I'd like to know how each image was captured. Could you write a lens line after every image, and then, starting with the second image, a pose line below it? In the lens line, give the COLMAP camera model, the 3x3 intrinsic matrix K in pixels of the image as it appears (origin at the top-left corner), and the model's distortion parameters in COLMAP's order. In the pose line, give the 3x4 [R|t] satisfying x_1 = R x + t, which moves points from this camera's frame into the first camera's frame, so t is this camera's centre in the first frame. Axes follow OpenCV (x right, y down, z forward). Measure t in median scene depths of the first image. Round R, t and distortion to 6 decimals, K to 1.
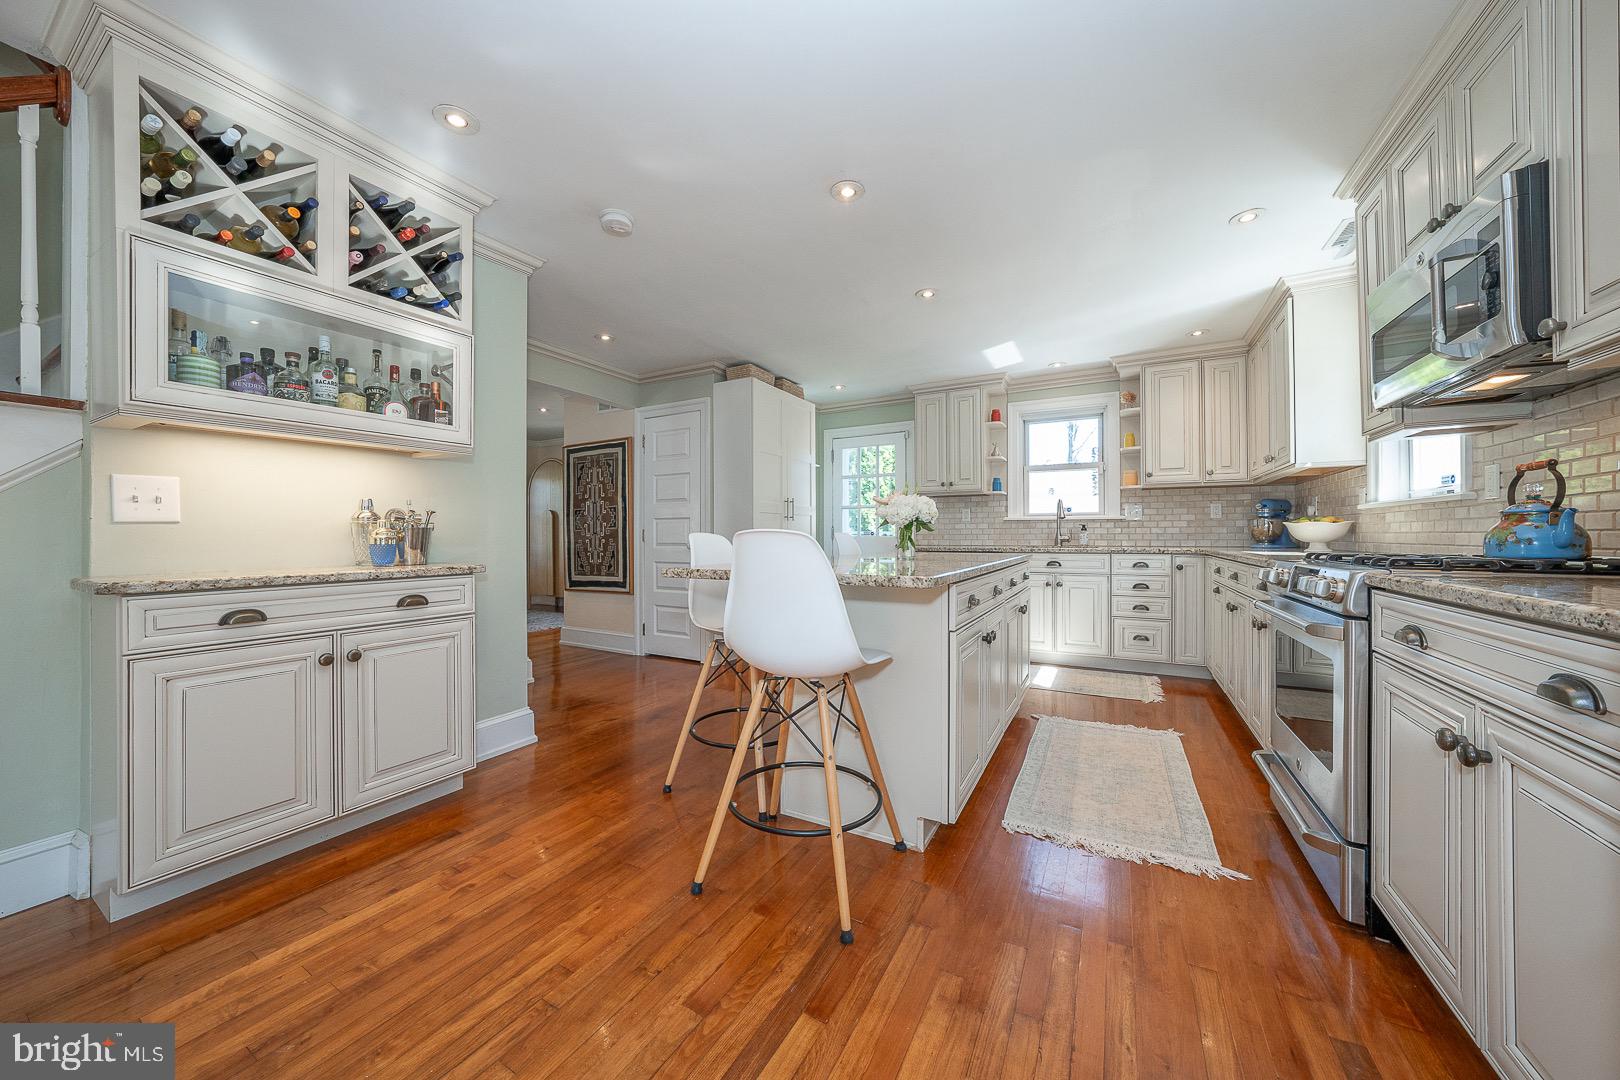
lens RADIAL K [[554.5, 0, 812.7], [0, 554.5, 533.6], [0, 0, 1]] dist [-0.015329, 0.000509]
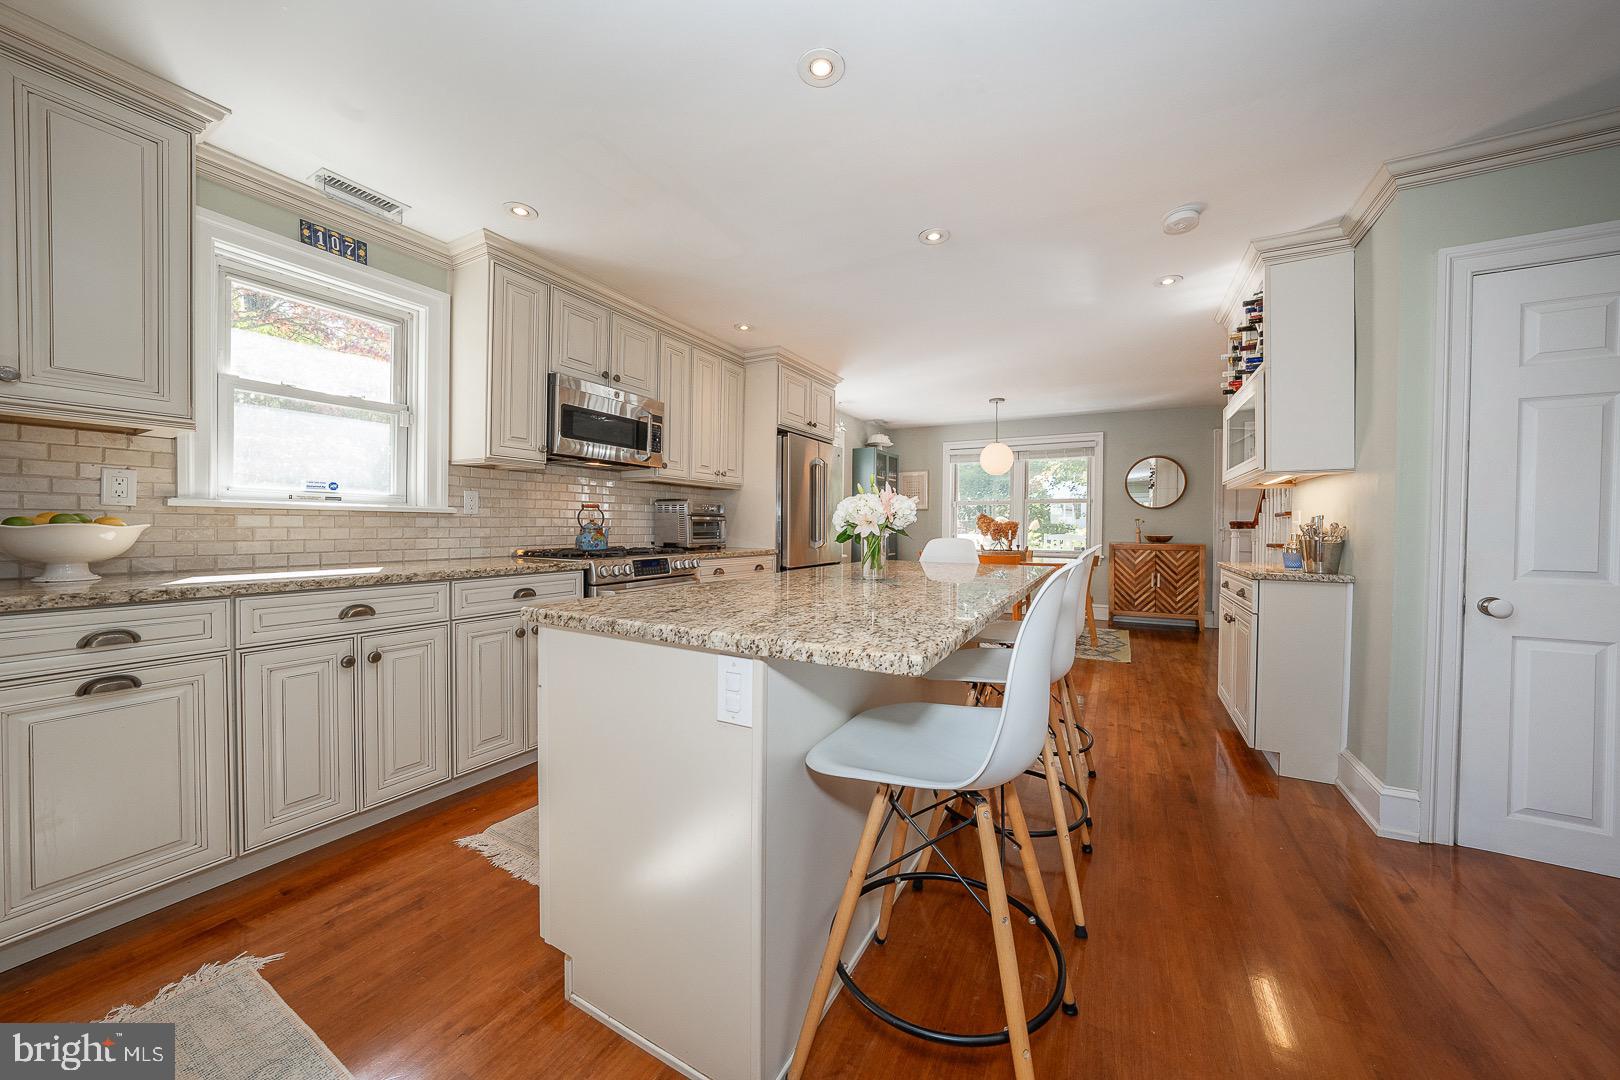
lens RADIAL K [[554.5, 0, 810.9], [0, 554.5, 533.1], [0, 0, 1]] dist [-0.015329, 0.000509]
pose [[-0.999933, -0.006403, 0.009600, 0.163885], [-0.006276, 0.999893, 0.013192, -0.019409], [-0.009683, 0.013131, -0.999867, 1.170167]]
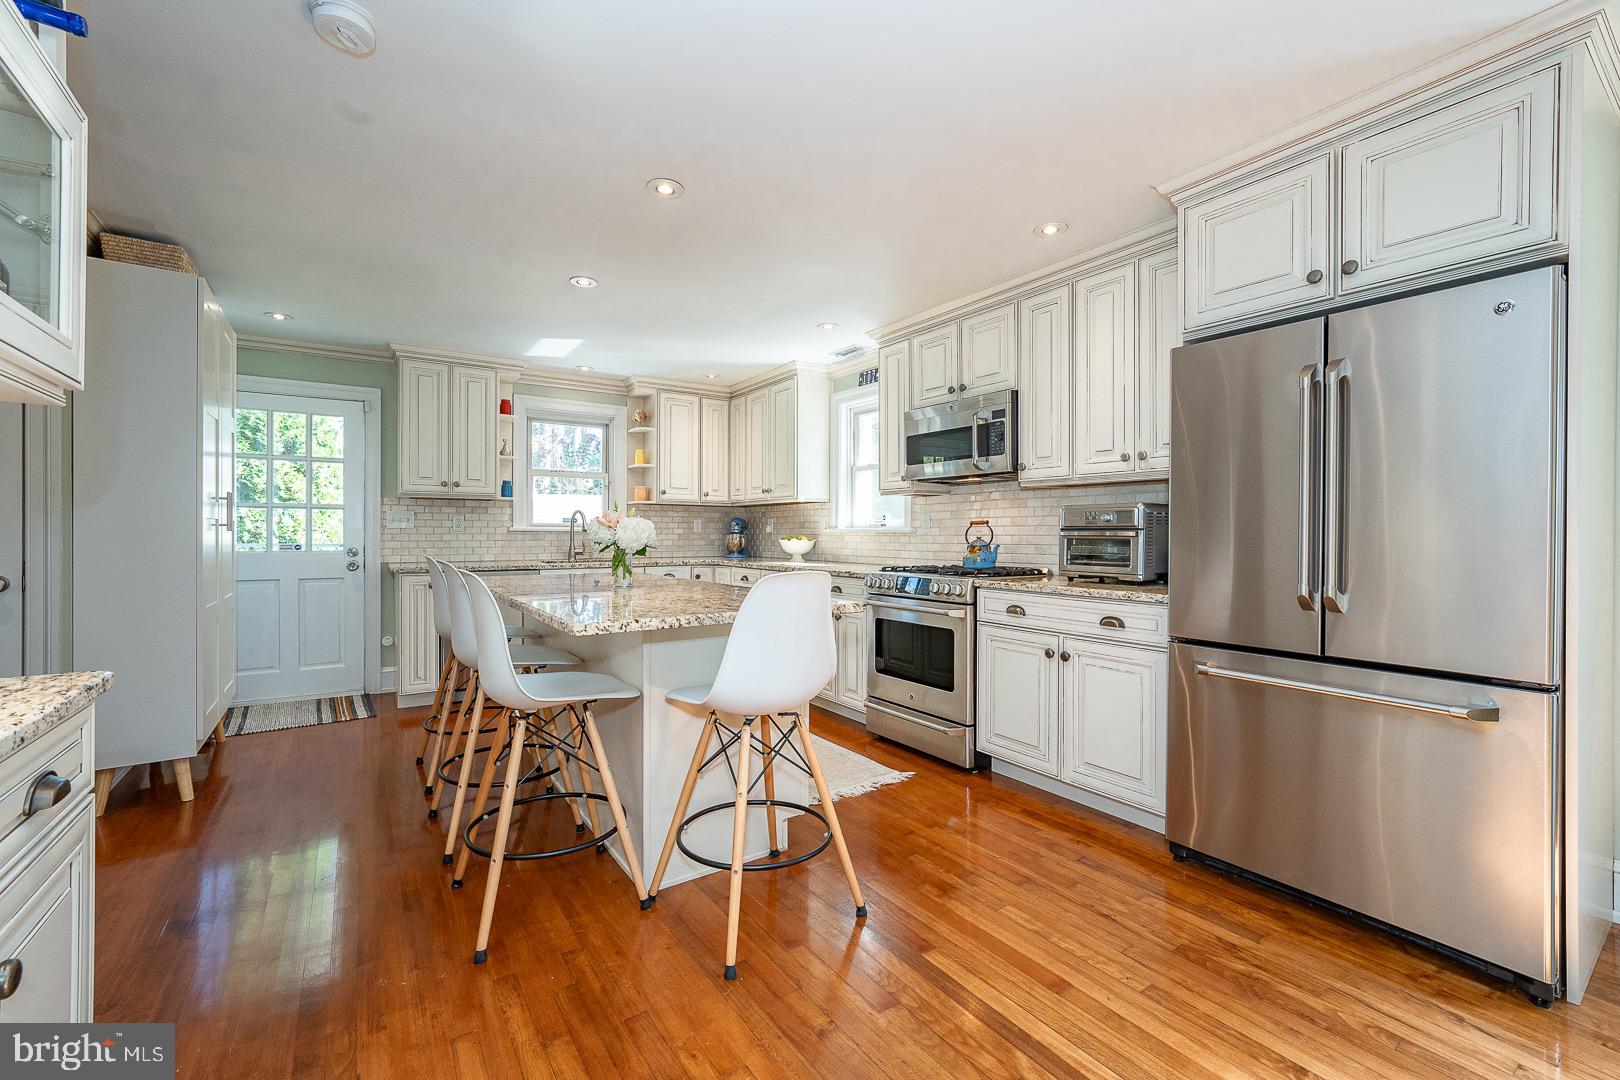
lens RADIAL K [[664.6, 0, 809.5], [0, 664.6, 536.4], [0, 0, 1]] dist [-0.000877, 0.000065]
pose [[0.454691, -0.000969, 0.890649, -0.443094], [-0.006897, 0.999966, 0.004609, -0.029474], [-0.890623, -0.008238, 0.454669, 0.157951]]
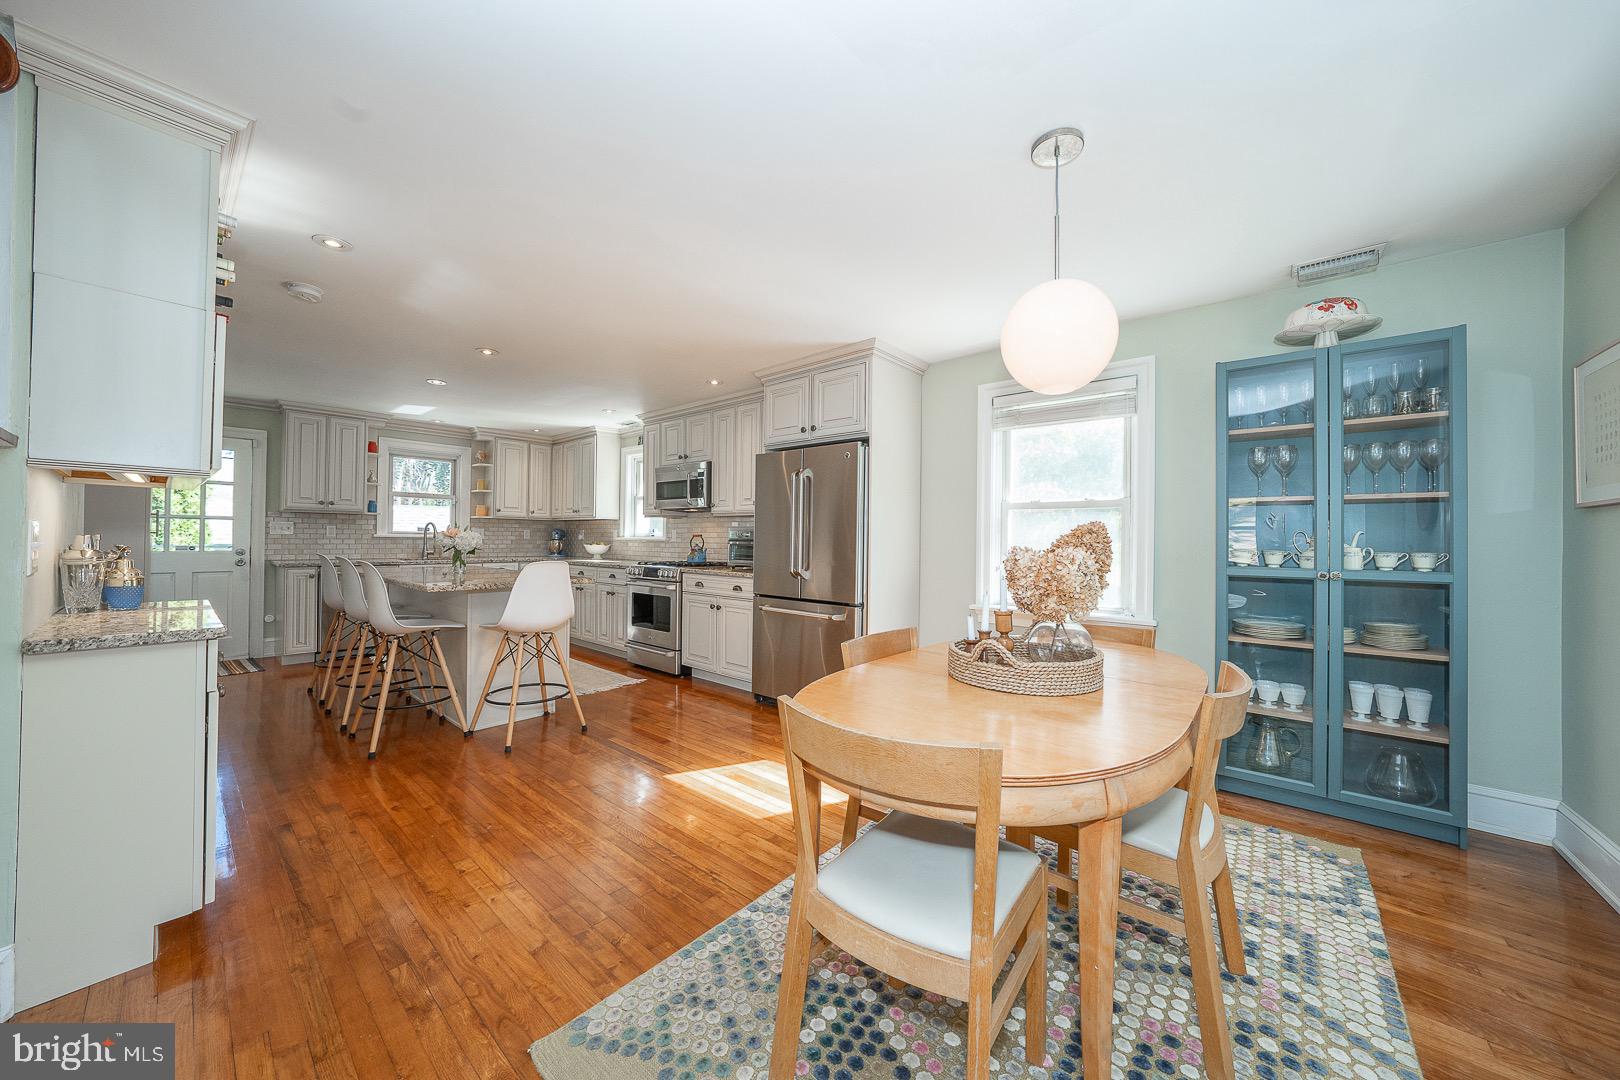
lens RADIAL K [[554.5, 0, 803.2], [0, 554.5, 537.0], [0, 0, 1]] dist [-0.015329, 0.000509]
pose [[0.210874, 0.008380, 0.977477, -0.740061], [-0.015258, 0.999870, -0.005280, -0.039554], [-0.977394, -0.013801, 0.210974, -0.154385]]
